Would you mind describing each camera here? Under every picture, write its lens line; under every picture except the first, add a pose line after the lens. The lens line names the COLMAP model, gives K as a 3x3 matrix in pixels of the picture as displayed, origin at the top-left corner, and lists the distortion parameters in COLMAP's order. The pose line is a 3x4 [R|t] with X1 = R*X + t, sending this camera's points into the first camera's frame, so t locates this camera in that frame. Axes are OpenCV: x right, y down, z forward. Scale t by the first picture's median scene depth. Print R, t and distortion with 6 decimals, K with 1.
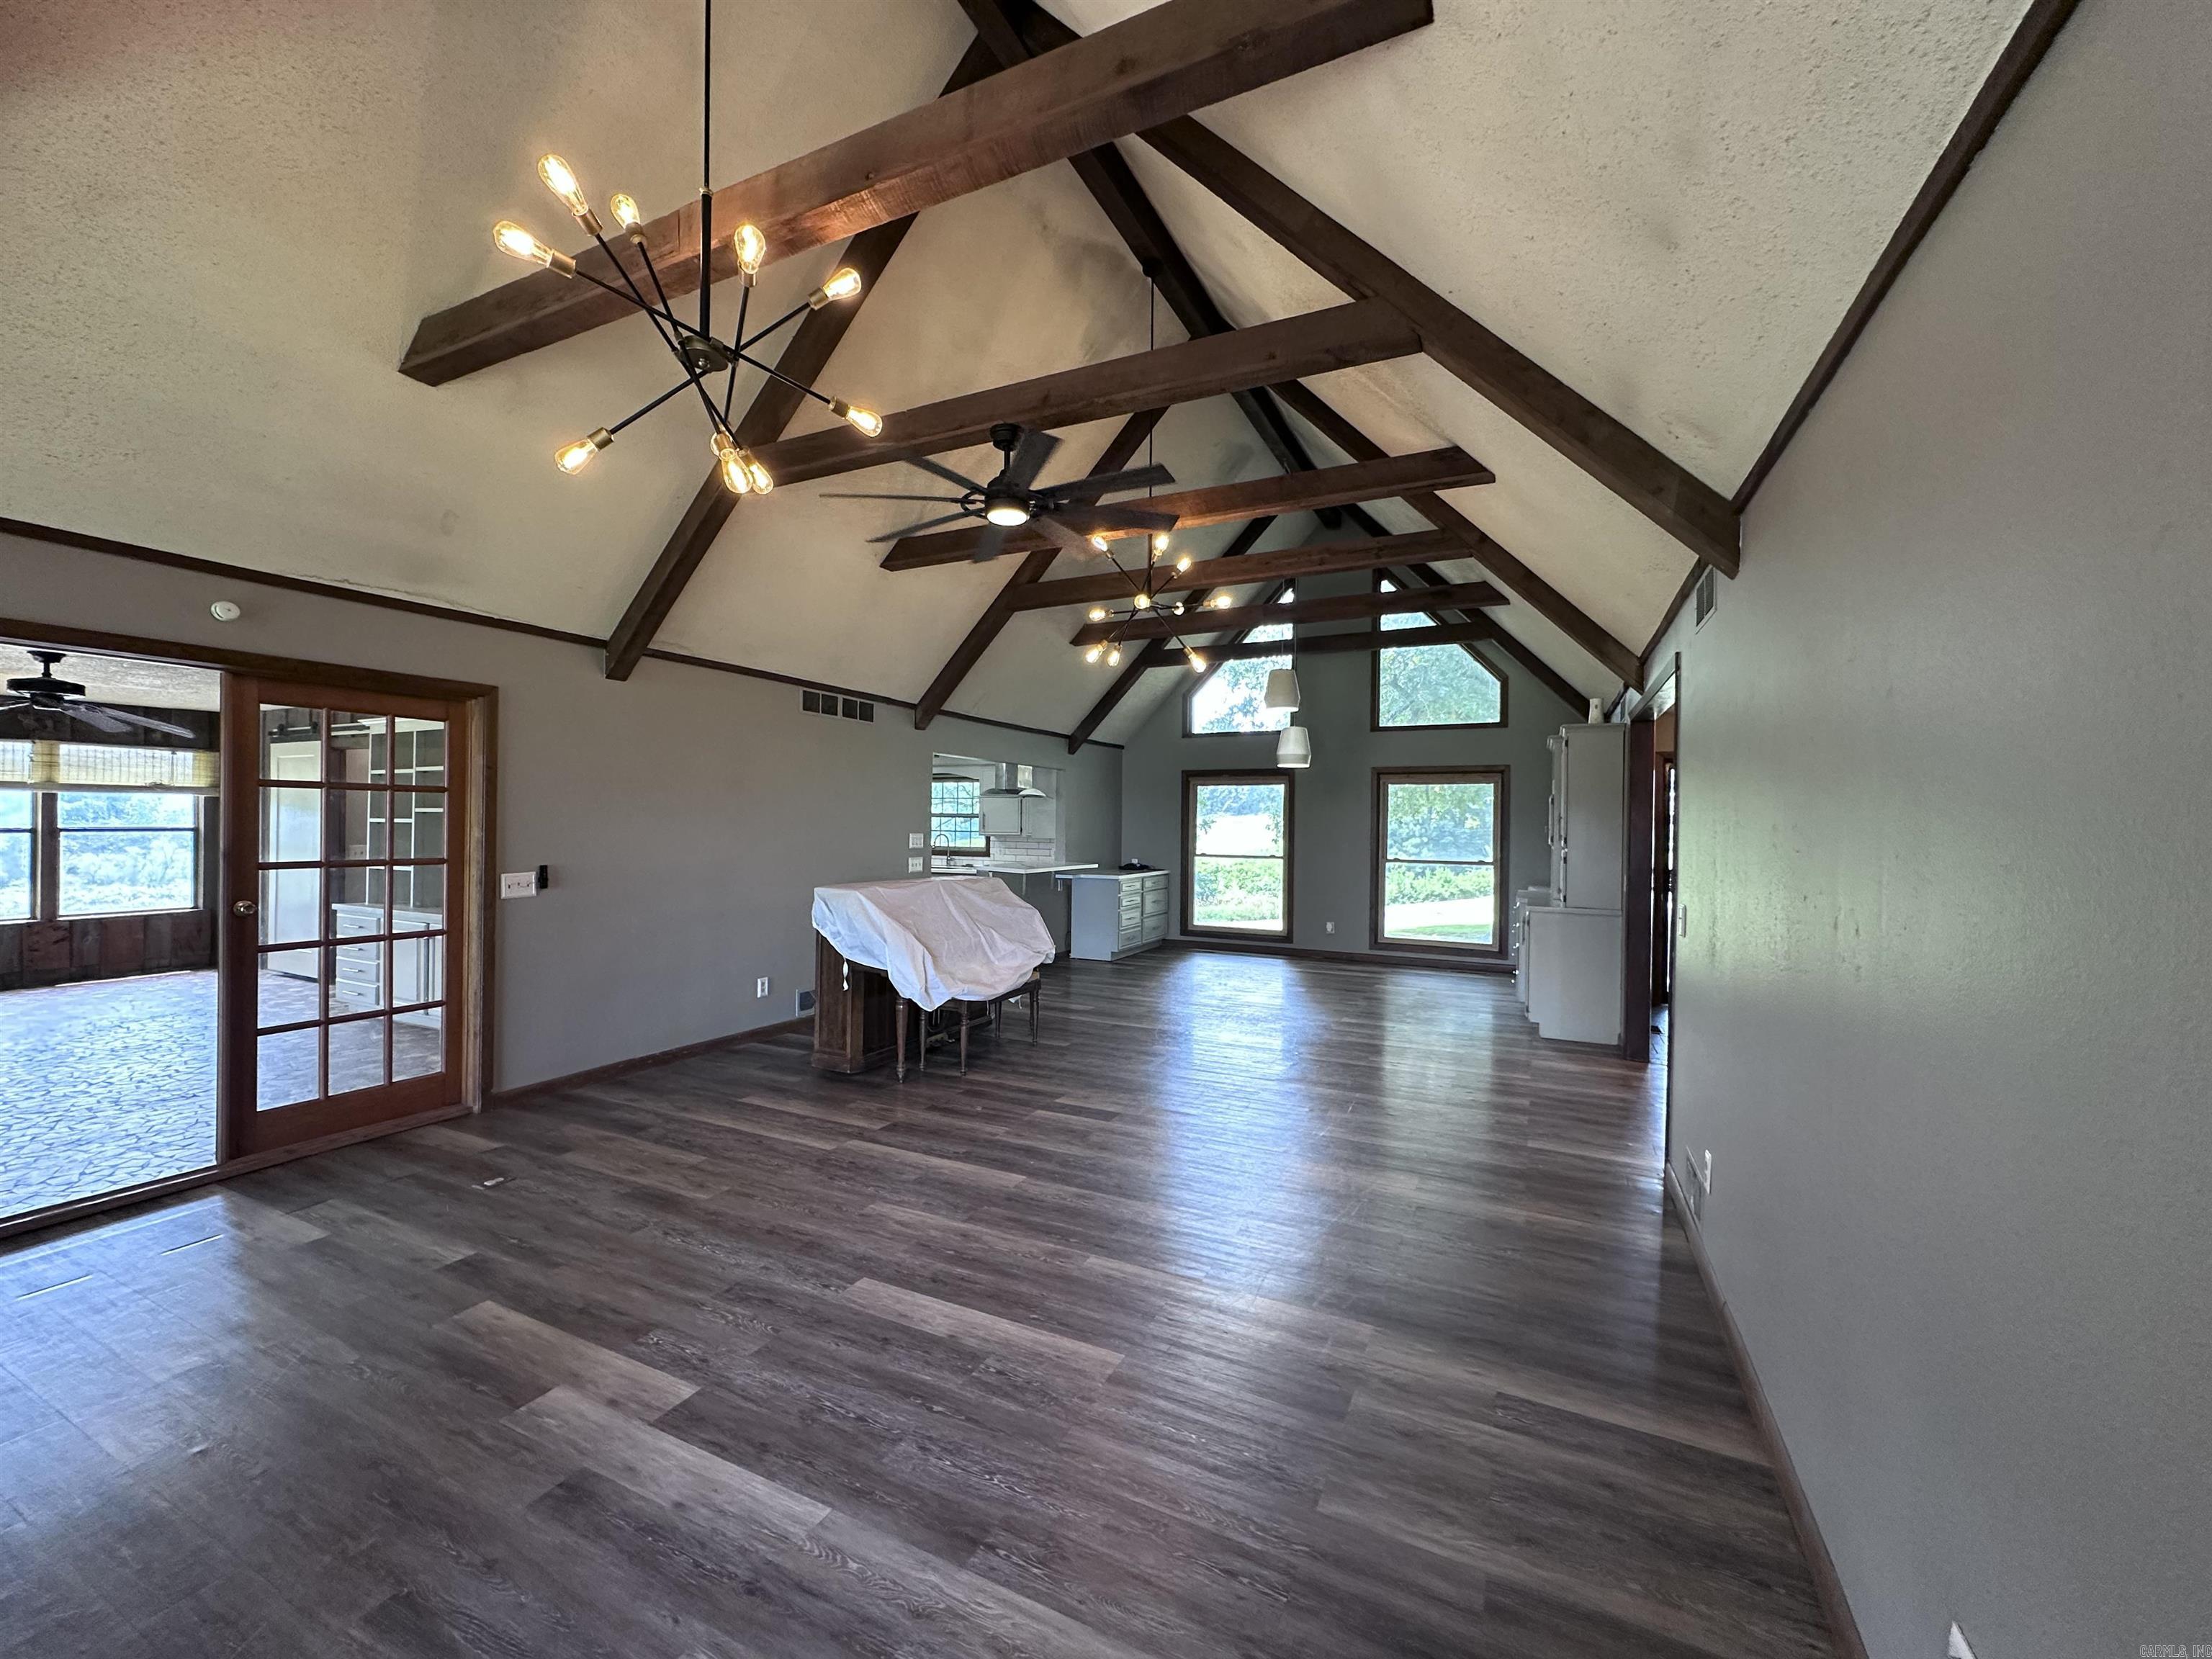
lens RADIAL K [[887.1, 0, 1110.9], [0, 887.1, 828.1], [0, 0, 1]] dist [0.001184, 0.000407]
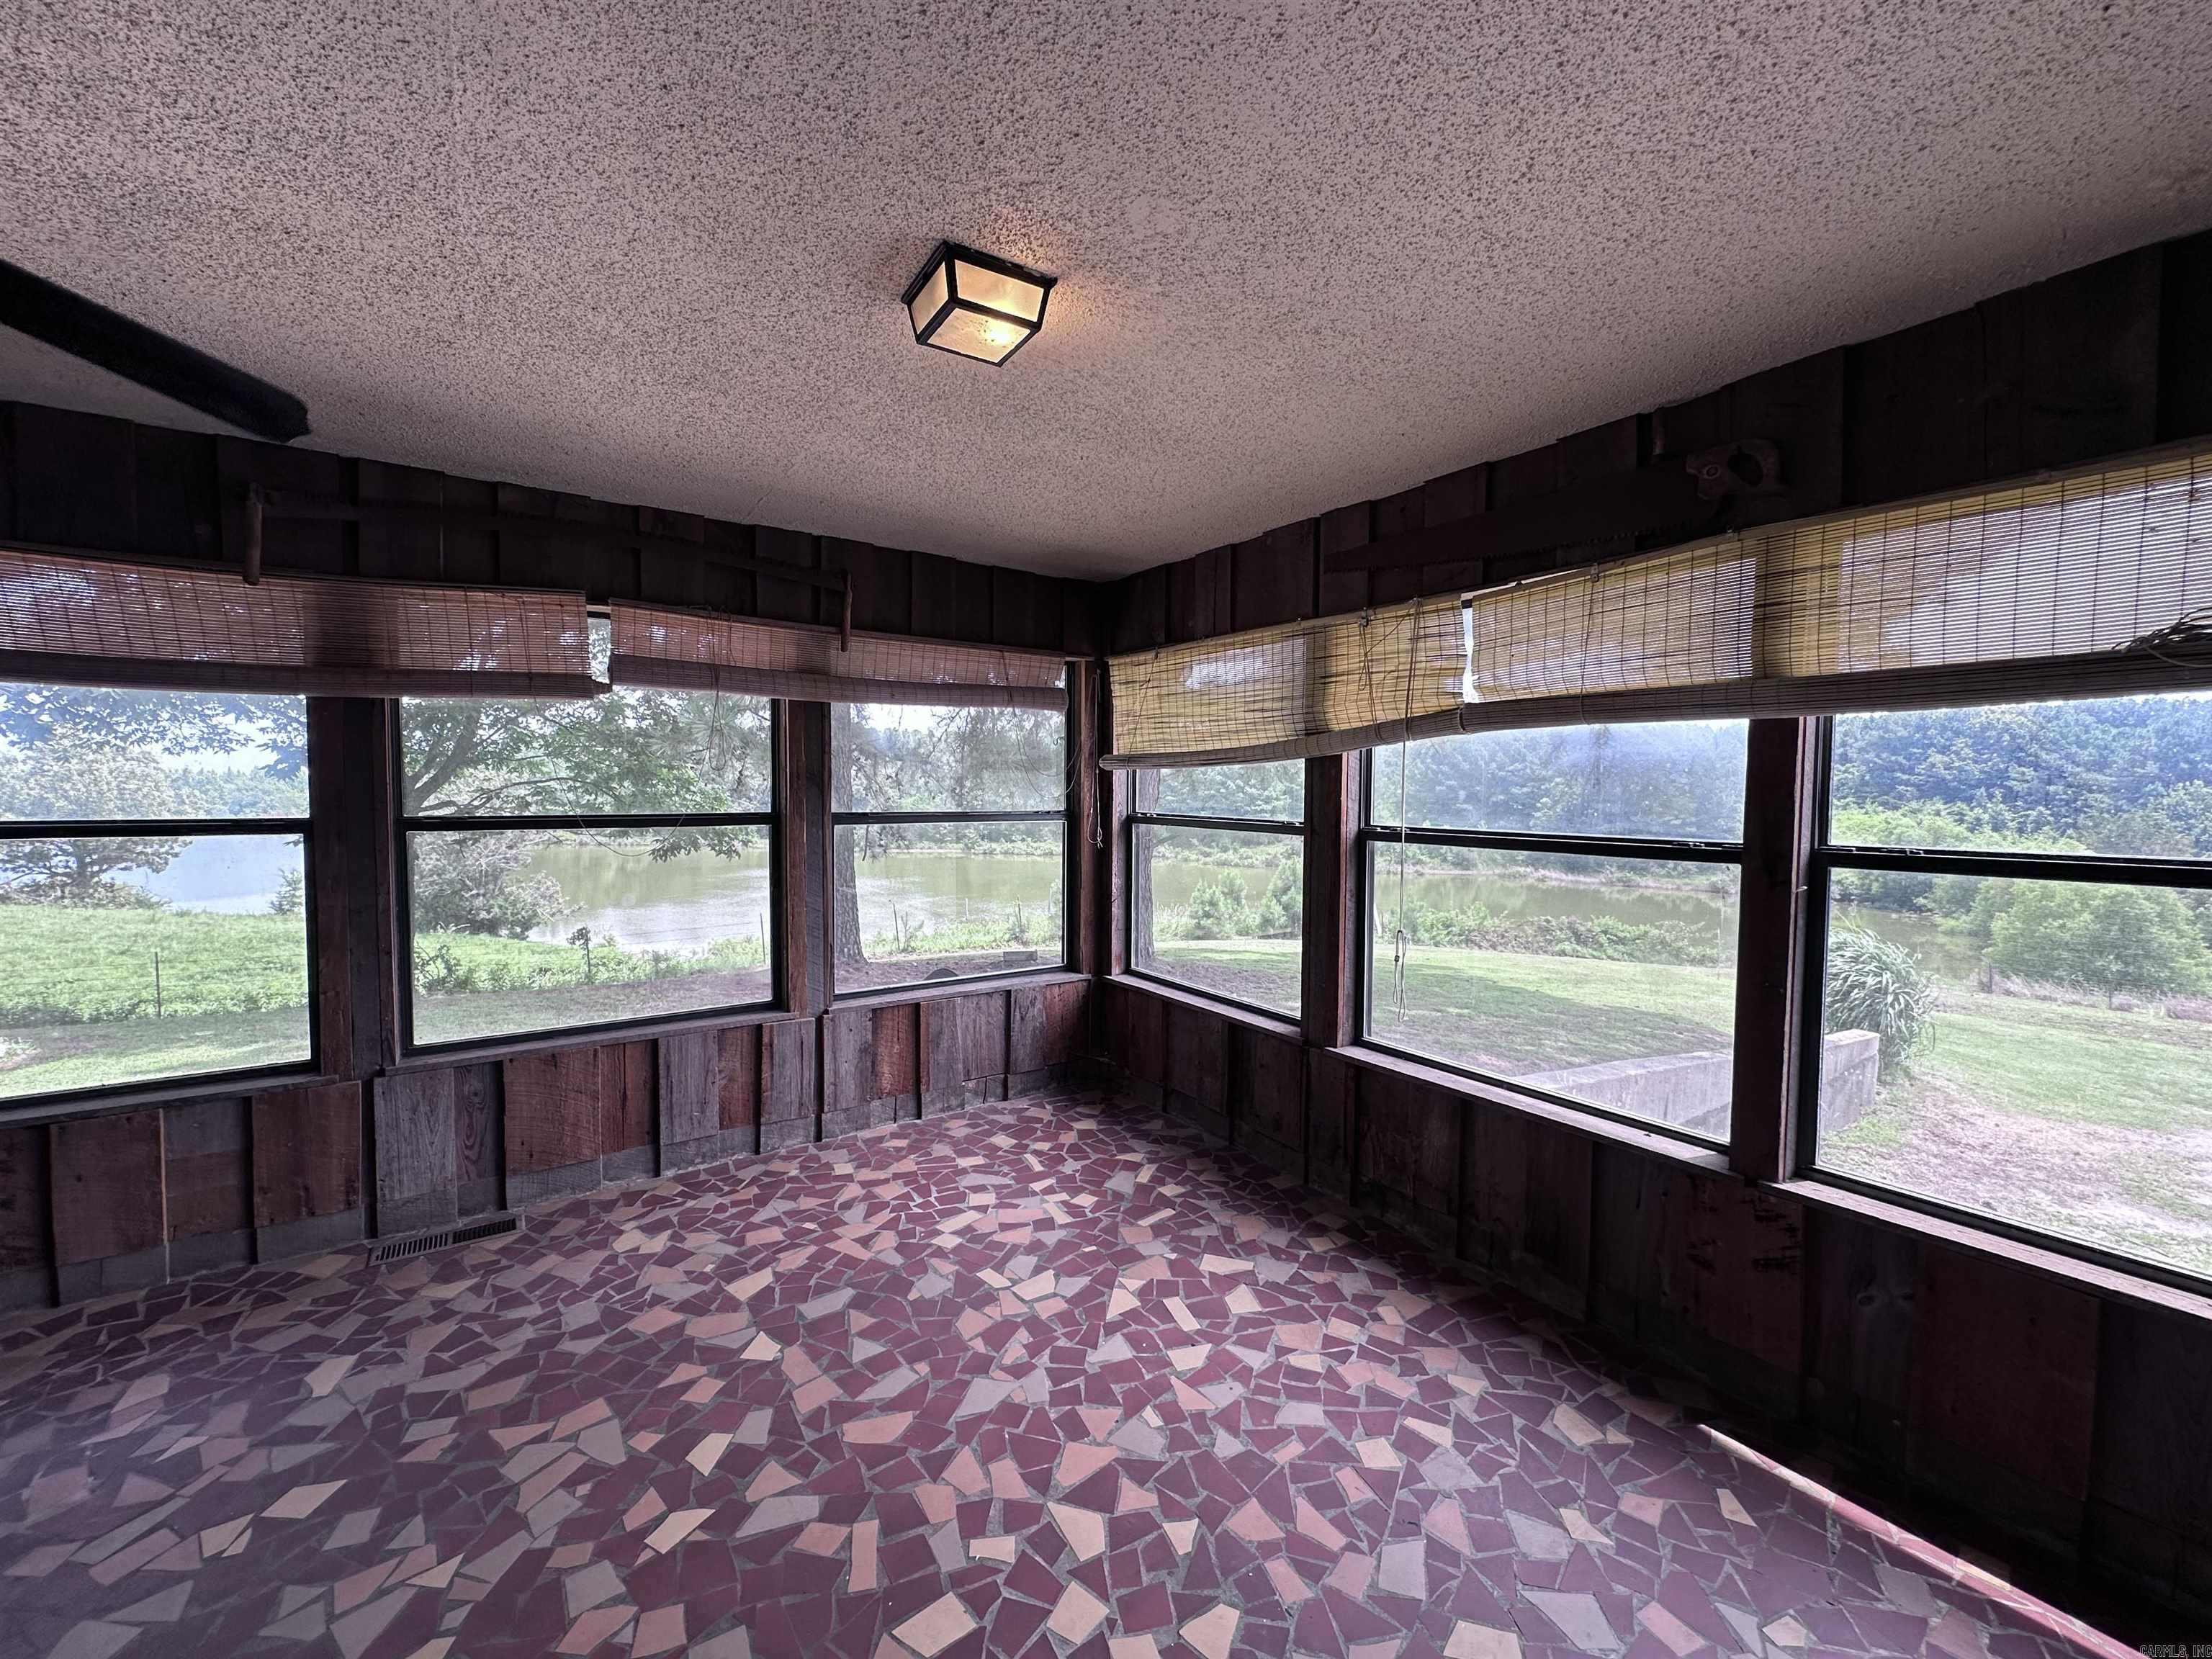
lens RADIAL K [[887.1, 0, 1106.0], [0, 887.1, 829.5], [0, 0, 1]] dist [-0.001647, 0.000464]
pose [[-0.482314, 0.026708, -0.875591, -0.850841], [-0.017692, 0.999034, 0.040218, -0.013072], [0.875820, 0.034888, -0.481375, 0.947353]]
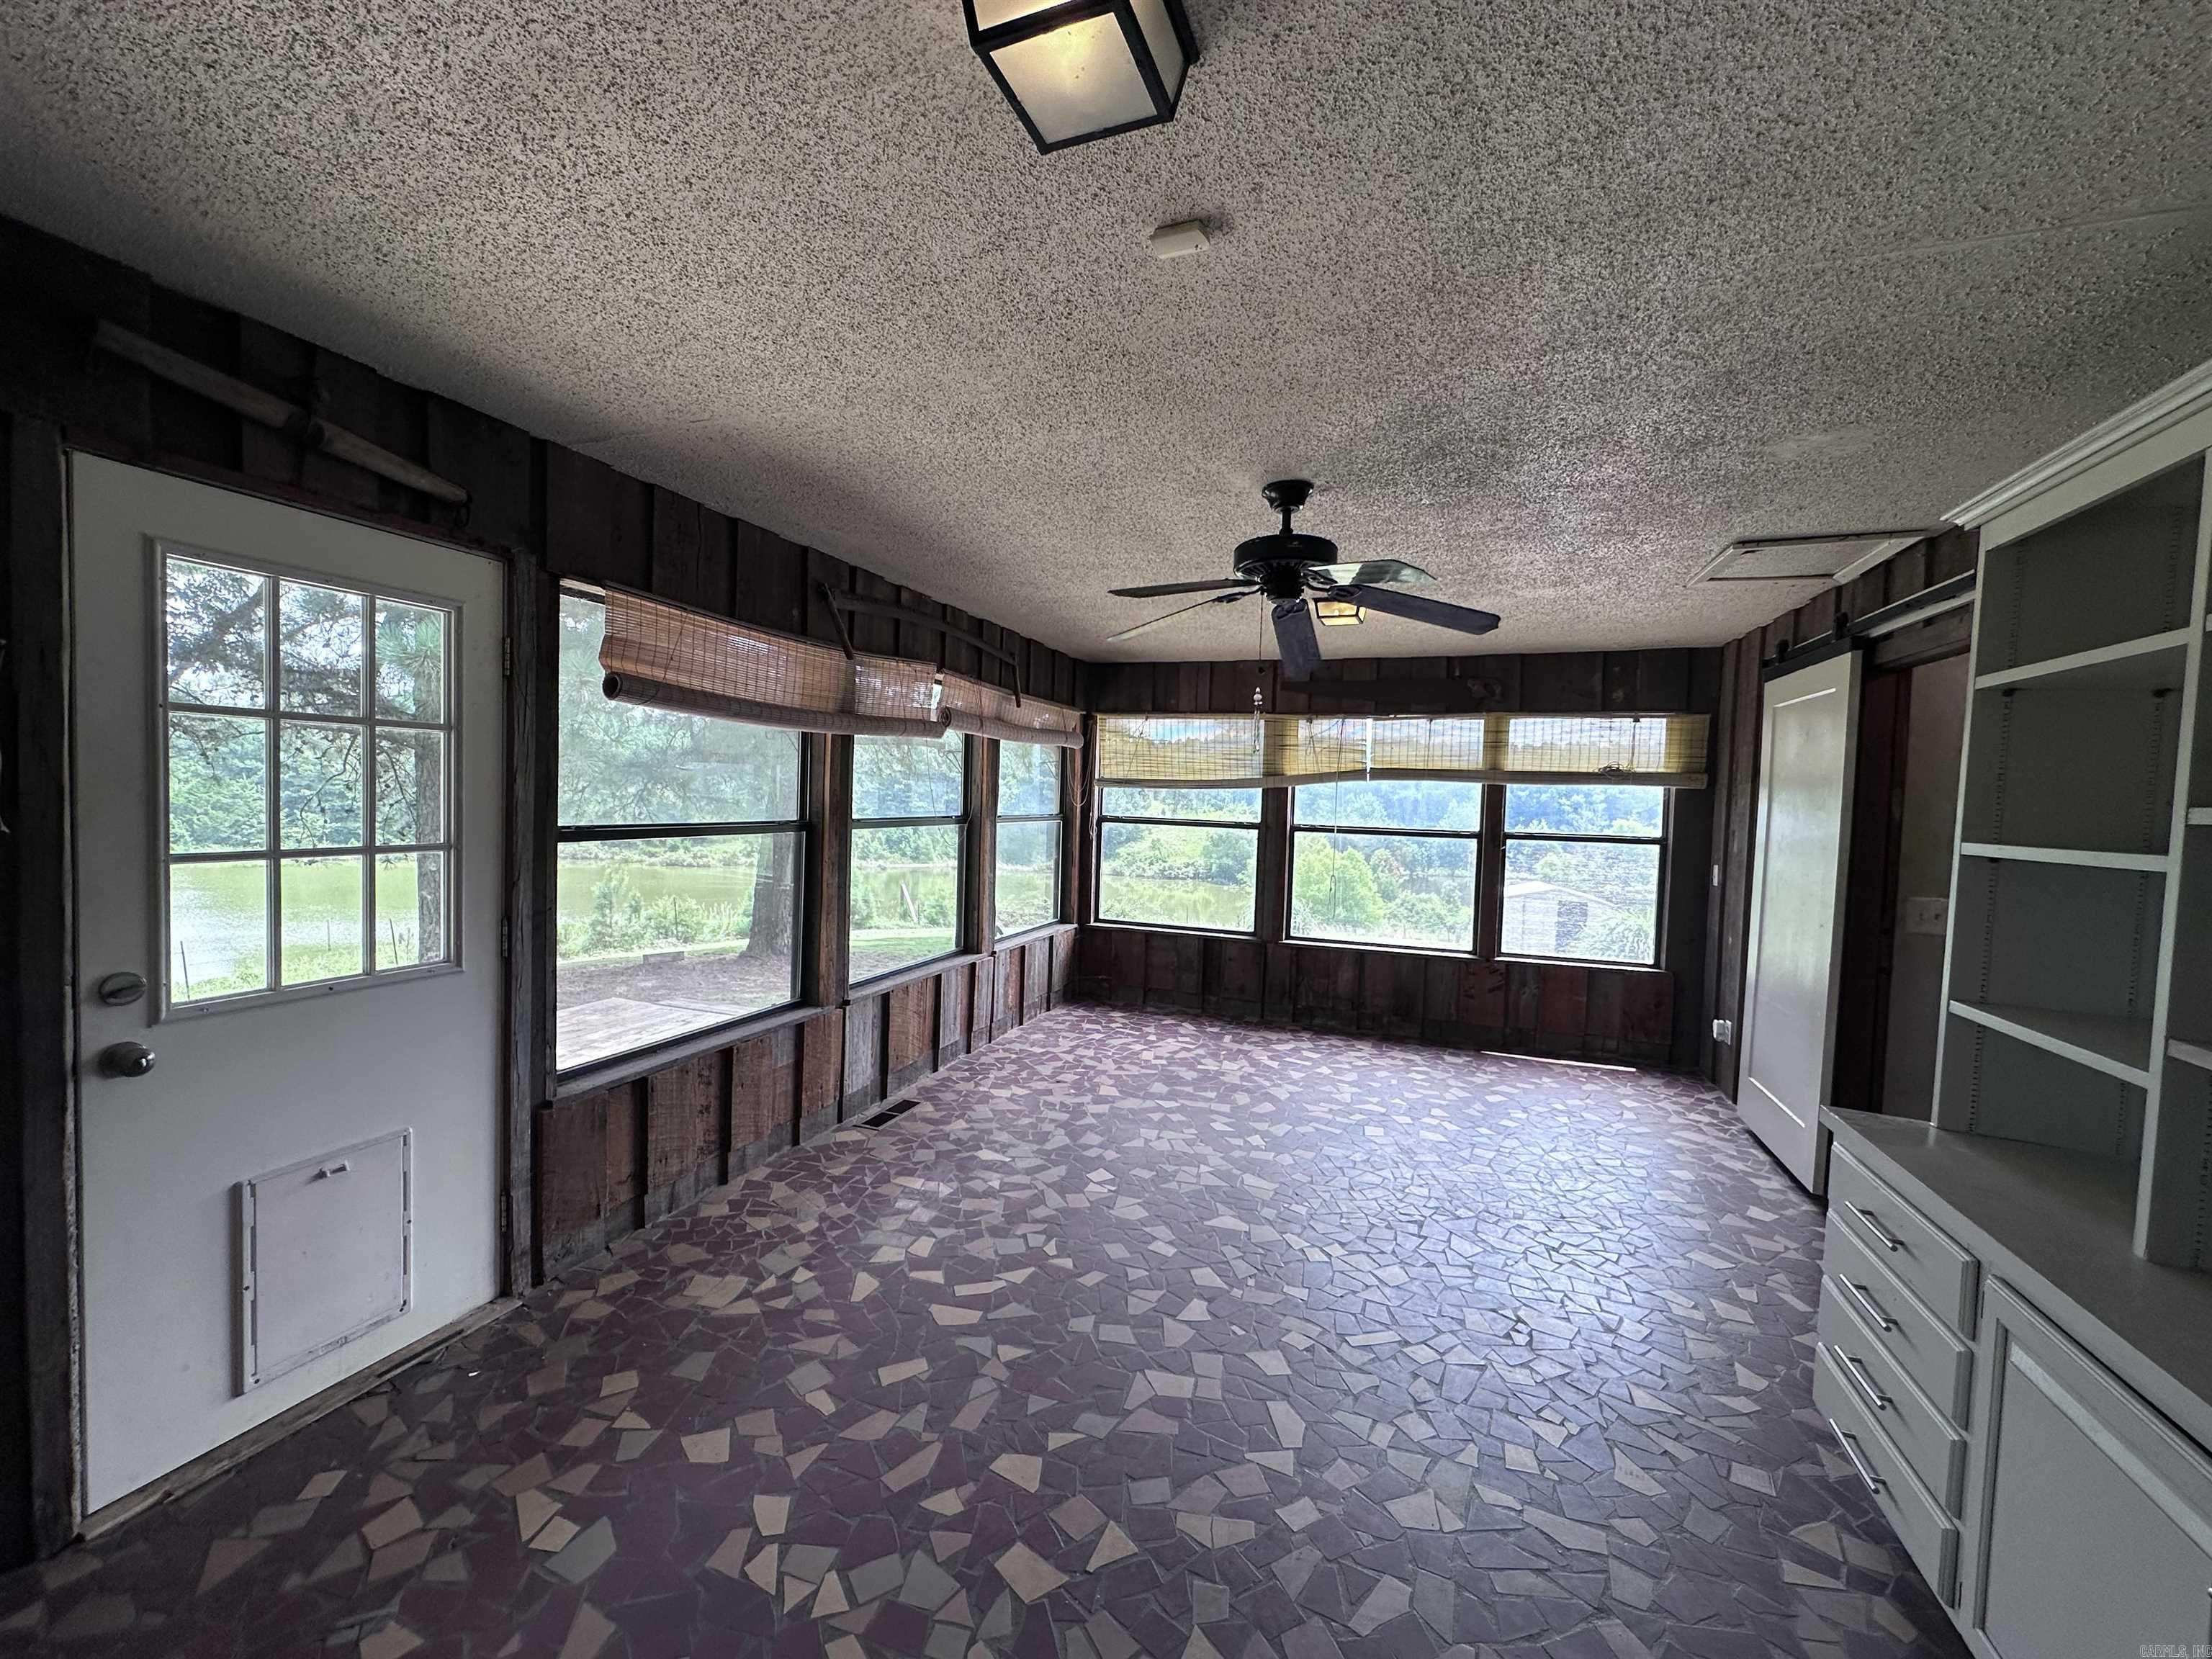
lens RADIAL K [[887.1, 0, 1106.0], [0, 887.1, 829.5], [0, 0, 1]] dist [-0.001647, 0.000464]
pose [[0.108900, 0.031291, -0.993560, -0.503453], [-0.034770, 0.999013, 0.027651, -0.011693], [0.993444, 0.031535, 0.109880, 0.601716]]
